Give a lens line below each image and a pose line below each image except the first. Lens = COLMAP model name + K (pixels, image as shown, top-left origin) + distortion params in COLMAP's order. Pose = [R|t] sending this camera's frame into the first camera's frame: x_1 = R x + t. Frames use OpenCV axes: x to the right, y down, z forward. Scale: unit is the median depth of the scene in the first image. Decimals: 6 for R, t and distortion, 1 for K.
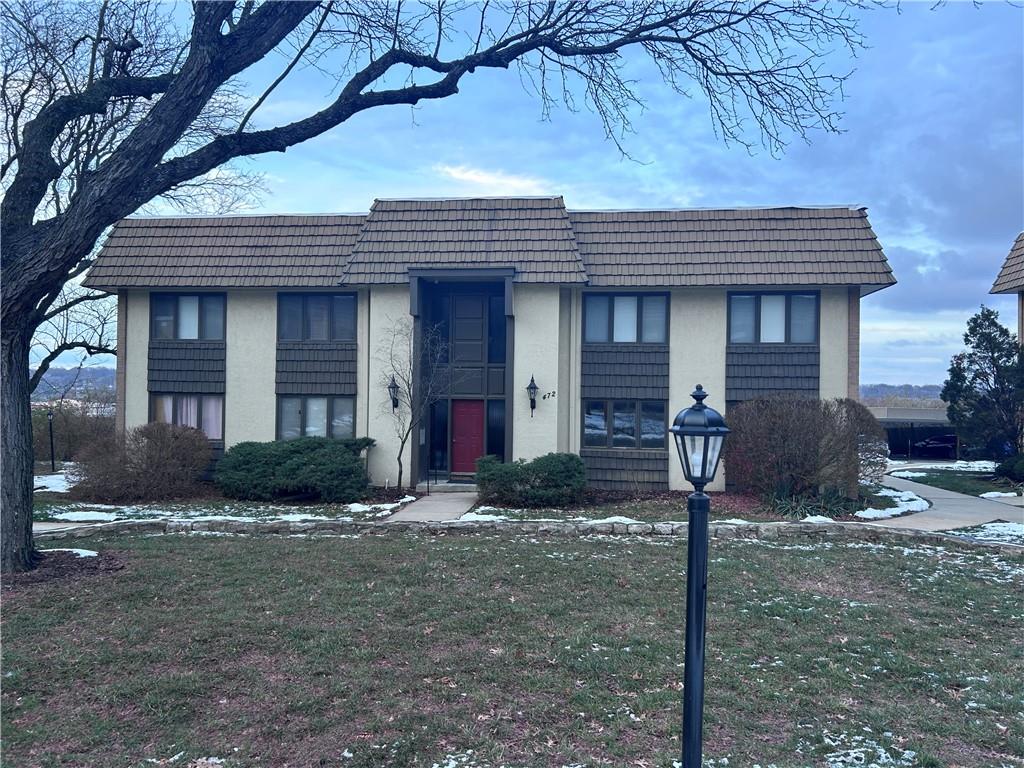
lens RADIAL K [[766.7, 0, 515.4], [0, 766.7, 387.8], [0, 0, 1]] dist [0.064288, -0.068881]
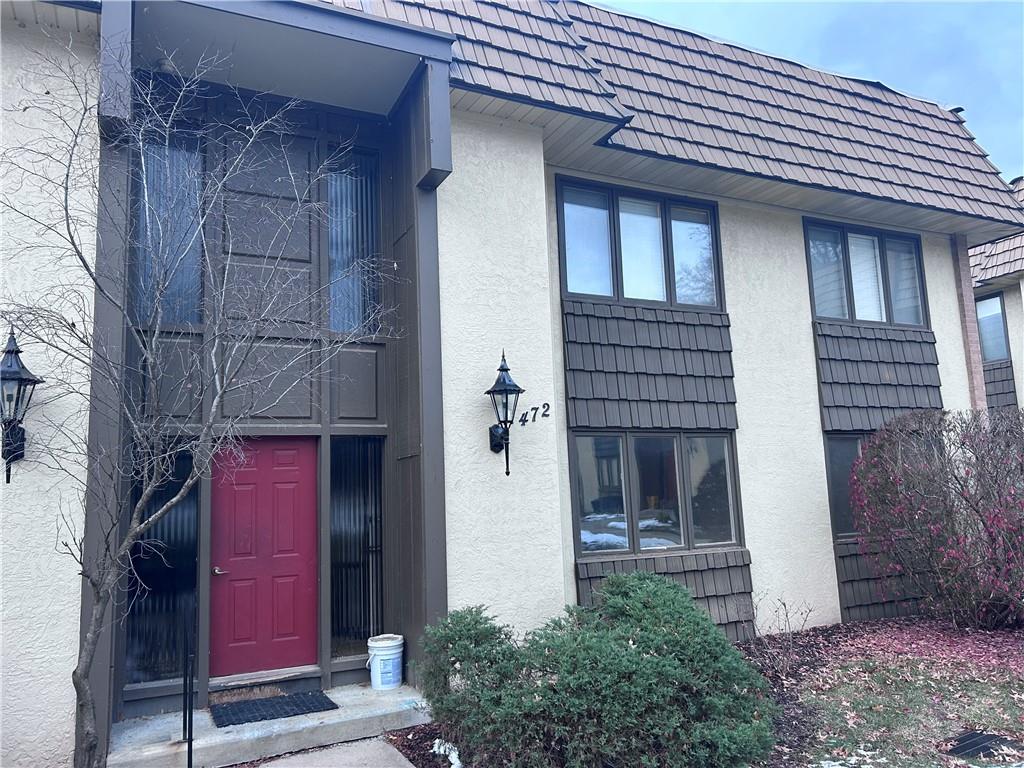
lens RADIAL K [[766.7, 0, 515.4], [0, 766.7, 387.8], [0, 0, 1]] dist [0.064288, -0.068881]
pose [[0.836664, 0.029999, 0.546895, -0.158749], [0.045639, 0.991208, -0.124192, 0.041312], [-0.545812, 0.128867, 0.827939, 0.697022]]
